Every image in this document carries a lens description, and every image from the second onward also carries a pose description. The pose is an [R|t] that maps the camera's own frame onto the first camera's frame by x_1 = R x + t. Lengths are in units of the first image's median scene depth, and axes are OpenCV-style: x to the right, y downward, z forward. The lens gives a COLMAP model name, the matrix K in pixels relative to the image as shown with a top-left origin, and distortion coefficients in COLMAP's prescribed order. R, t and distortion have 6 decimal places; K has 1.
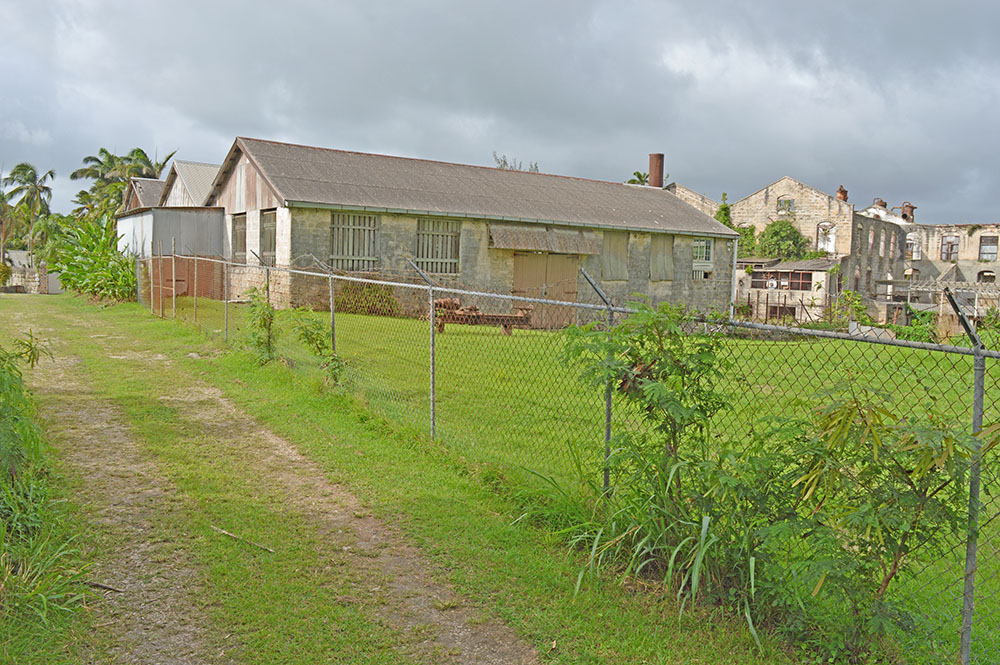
lens RADIAL K [[797.2, 0, 500.0], [0, 797.2, 332.0], [0, 0, 1]] dist [-0.079240, 0.000911]
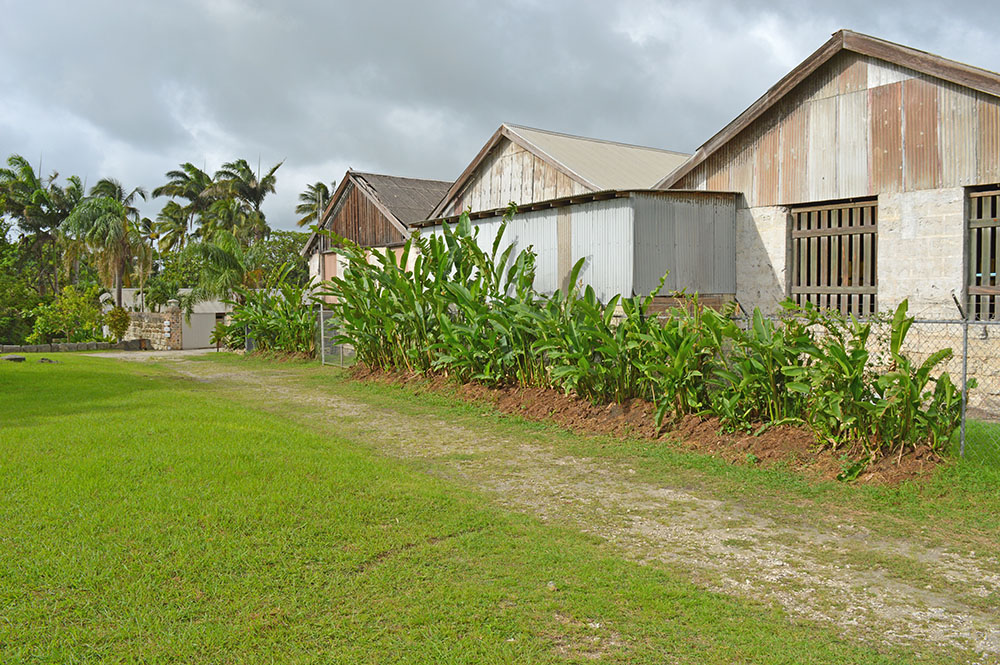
lens RADIAL K [[797.2, 0, 500.0], [0, 797.2, 333.1], [0, 0, 1]] dist [-0.079240, 0.000911]
pose [[0.999199, -0.031684, -0.024454, -0.273522], [0.031069, 0.999201, -0.025150, -0.036369], [0.025231, 0.024370, 0.999385, 0.289342]]
